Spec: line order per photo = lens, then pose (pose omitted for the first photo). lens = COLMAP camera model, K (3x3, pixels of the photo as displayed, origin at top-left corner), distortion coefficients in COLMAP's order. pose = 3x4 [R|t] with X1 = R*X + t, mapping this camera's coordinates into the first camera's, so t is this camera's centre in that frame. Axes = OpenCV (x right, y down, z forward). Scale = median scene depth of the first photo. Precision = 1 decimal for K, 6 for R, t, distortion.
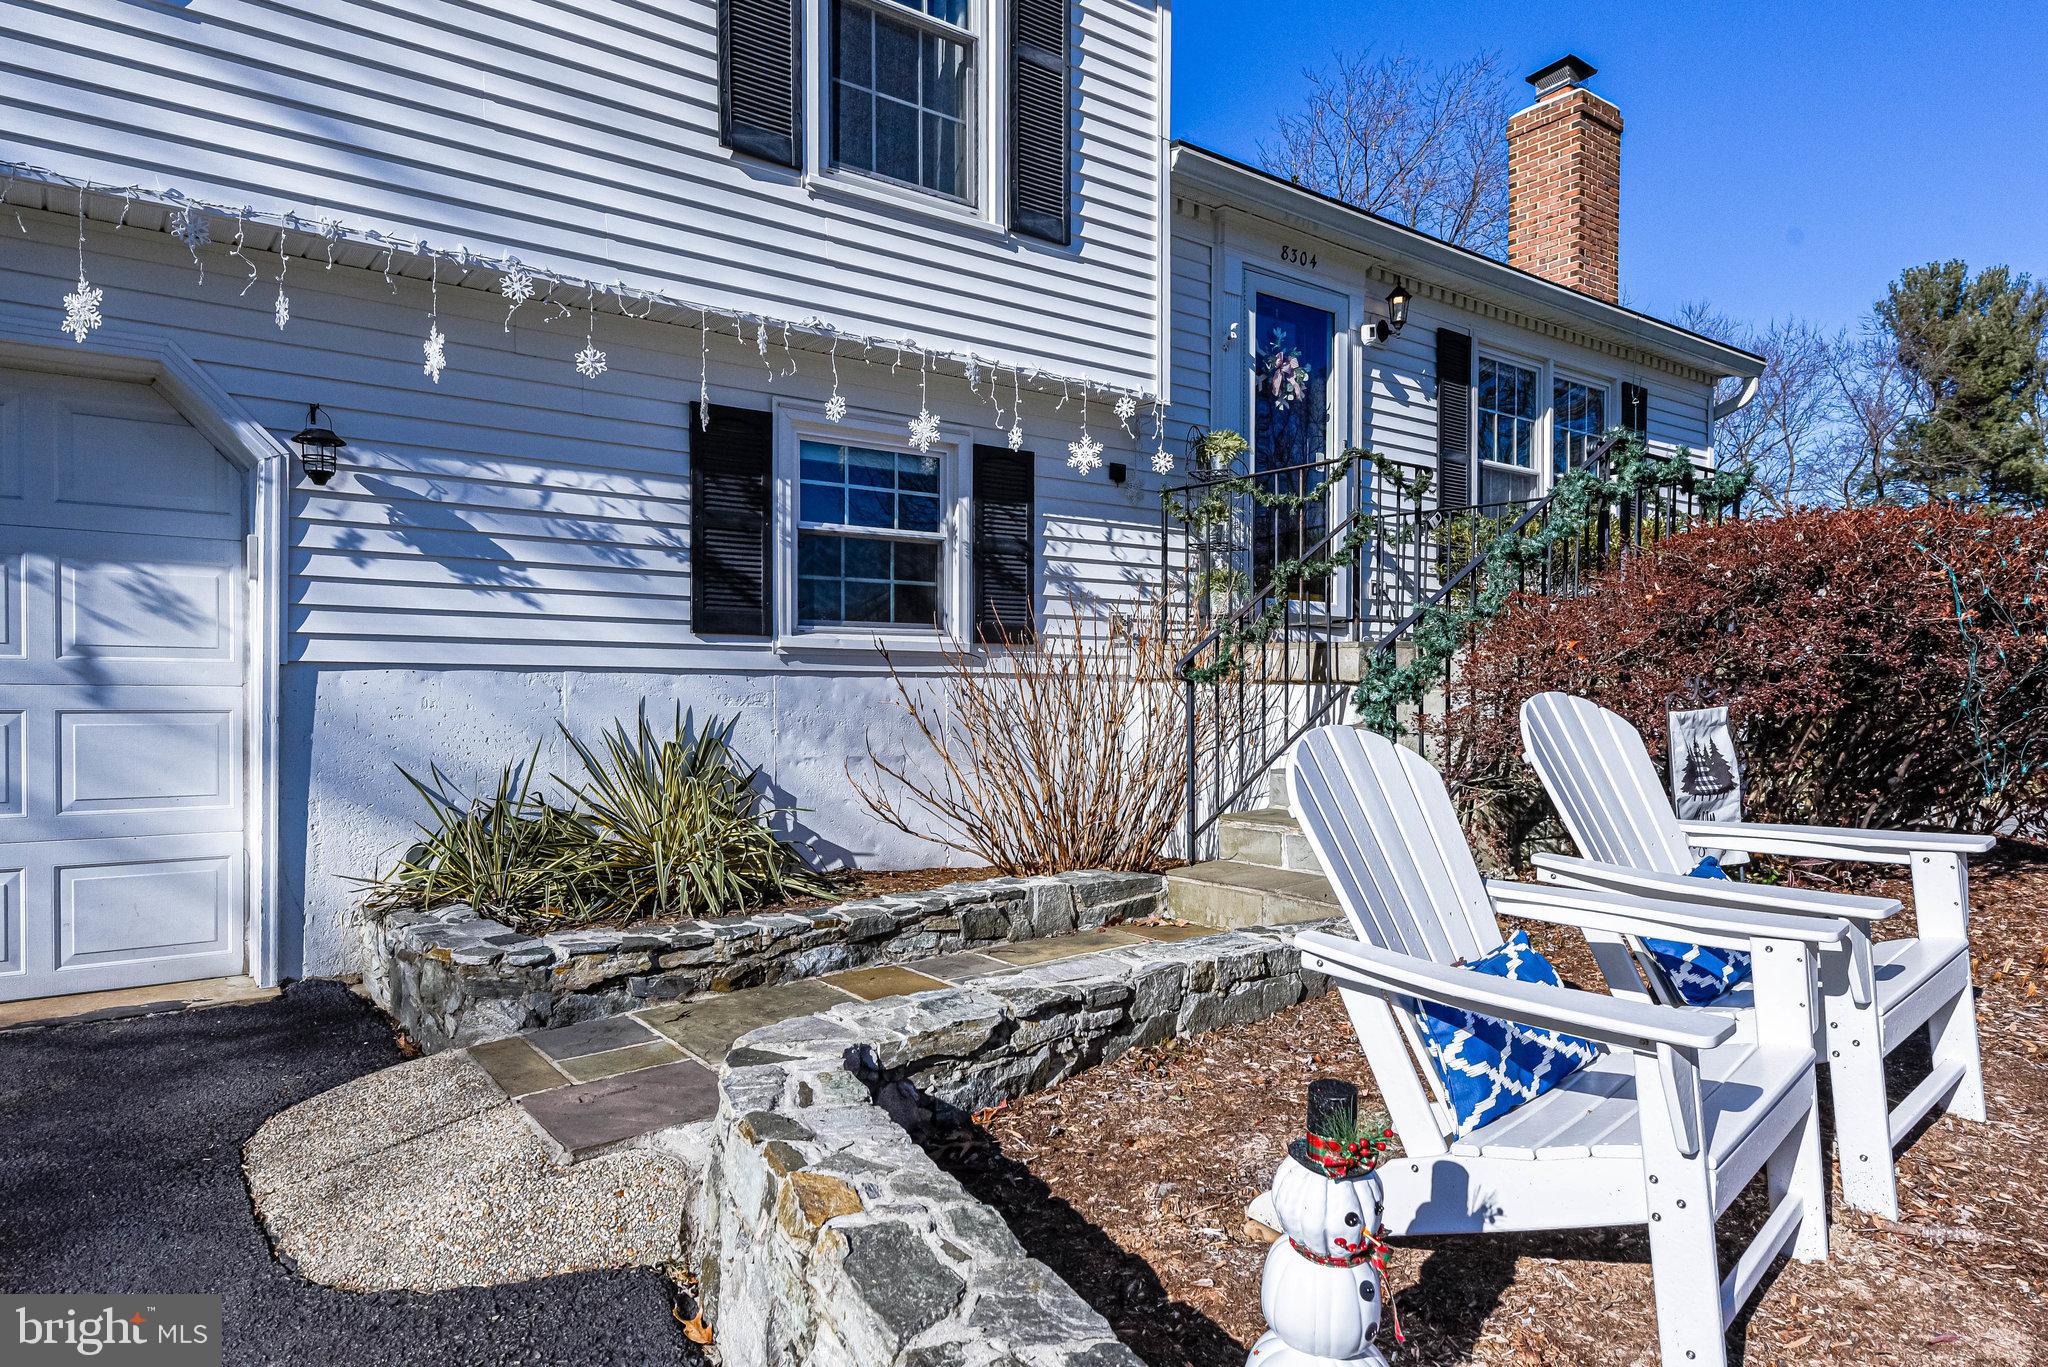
lens RADIAL K [[1233.4, 0, 1030.0], [0, 1233.4, 713.6], [0, 0, 1]] dist [0.006363, 0.000619]
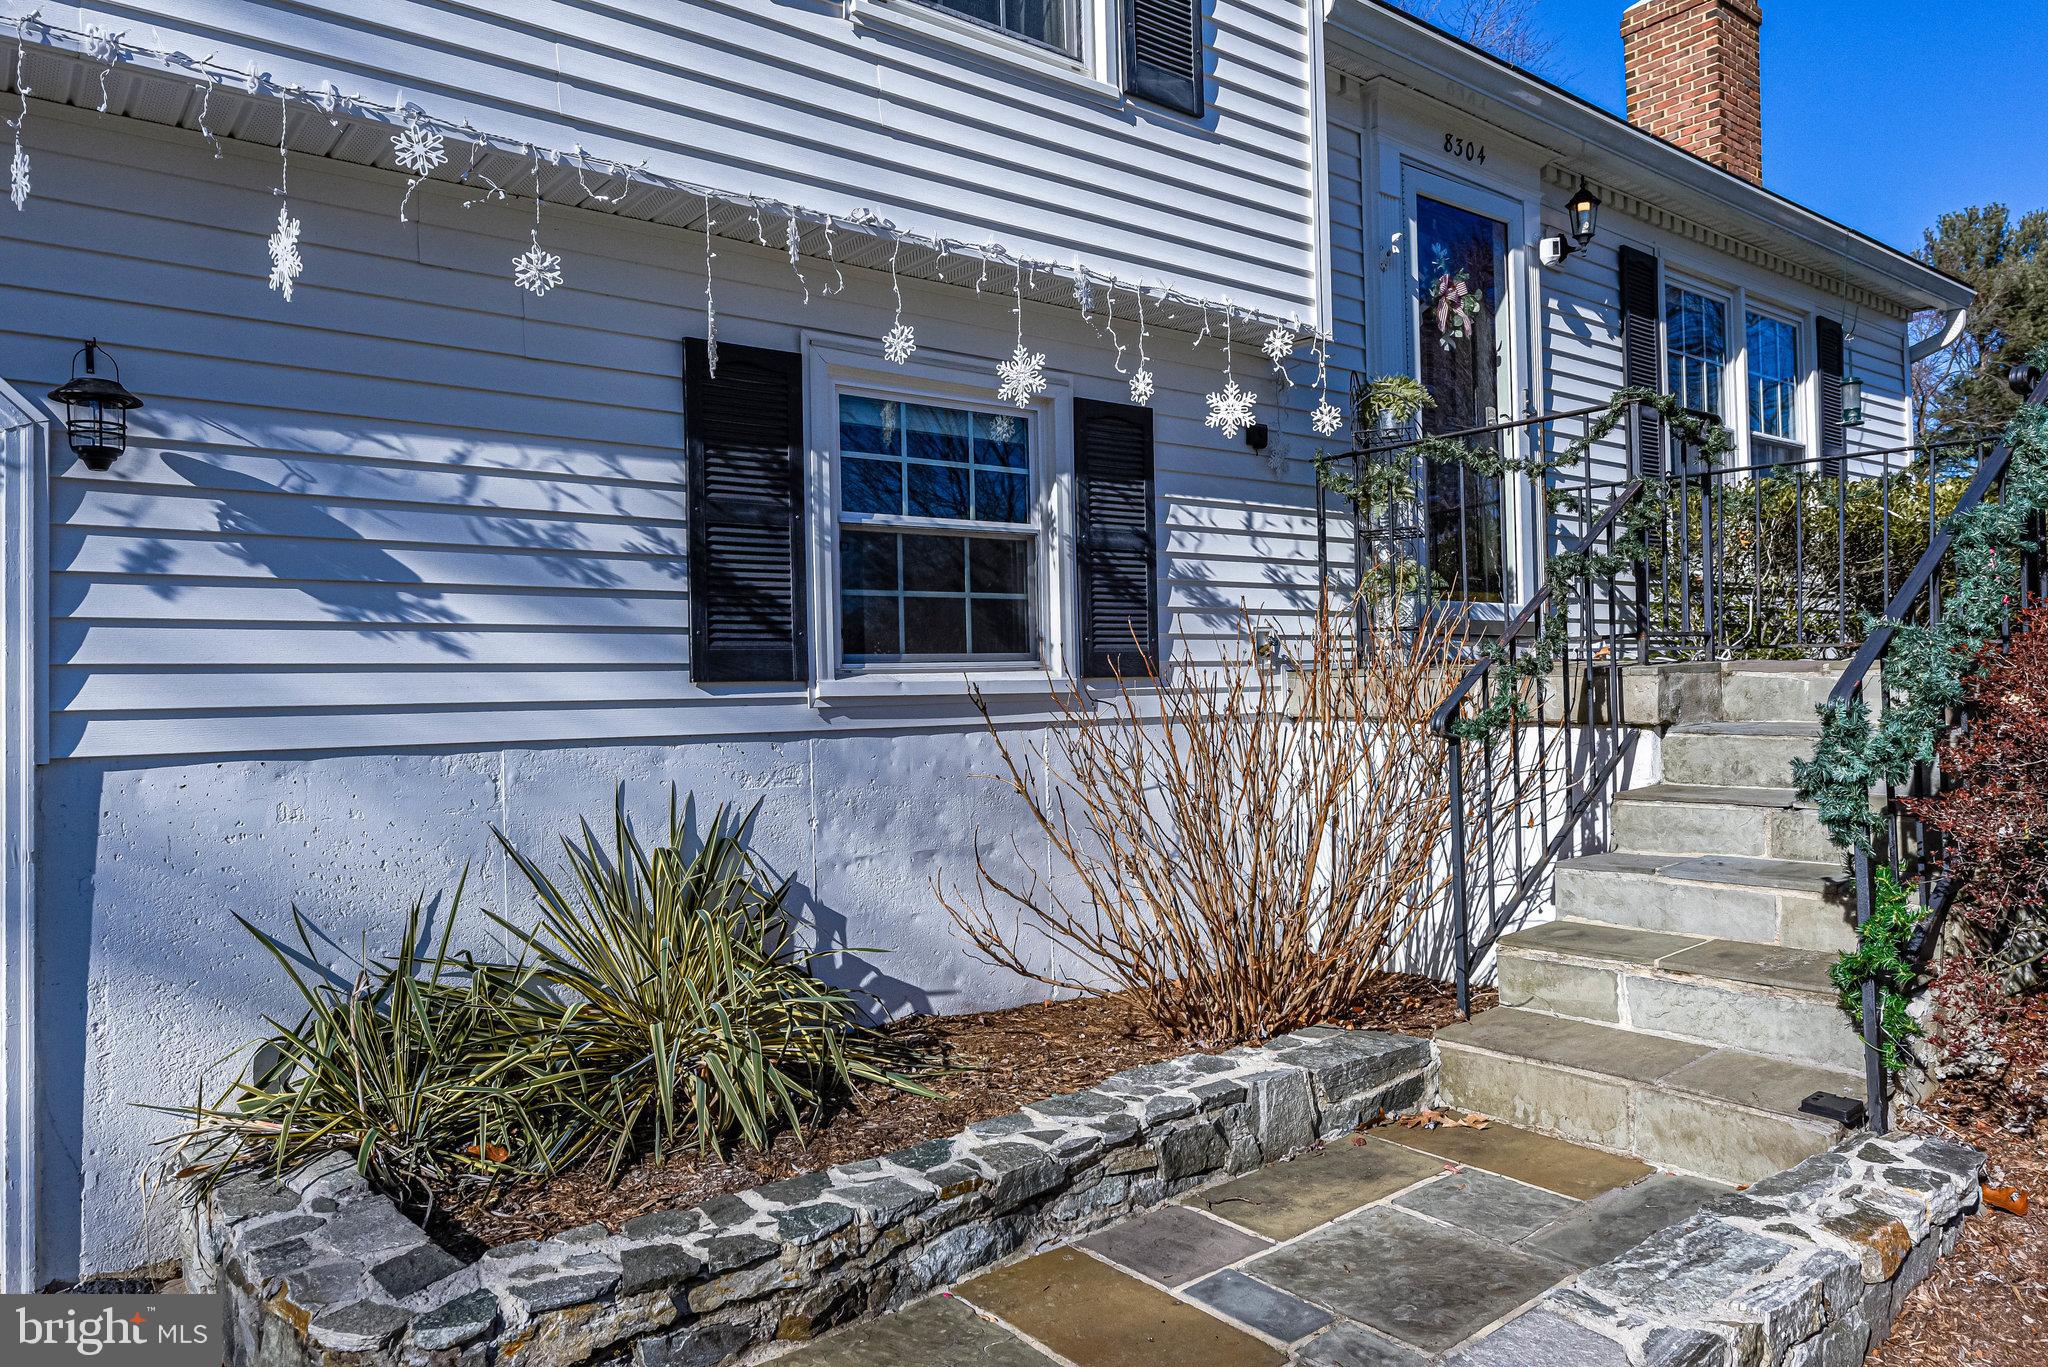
lens RADIAL K [[1357.8, 0, 1024.0], [0, 1357.8, 683.5], [0, 0, 1]] dist [0.003942, 0.002587]
pose [[0.999548, -0.025683, 0.015611, -0.106409], [0.026091, 0.999308, -0.026525, -0.040774], [-0.014919, 0.026920, 0.999526, 0.264129]]
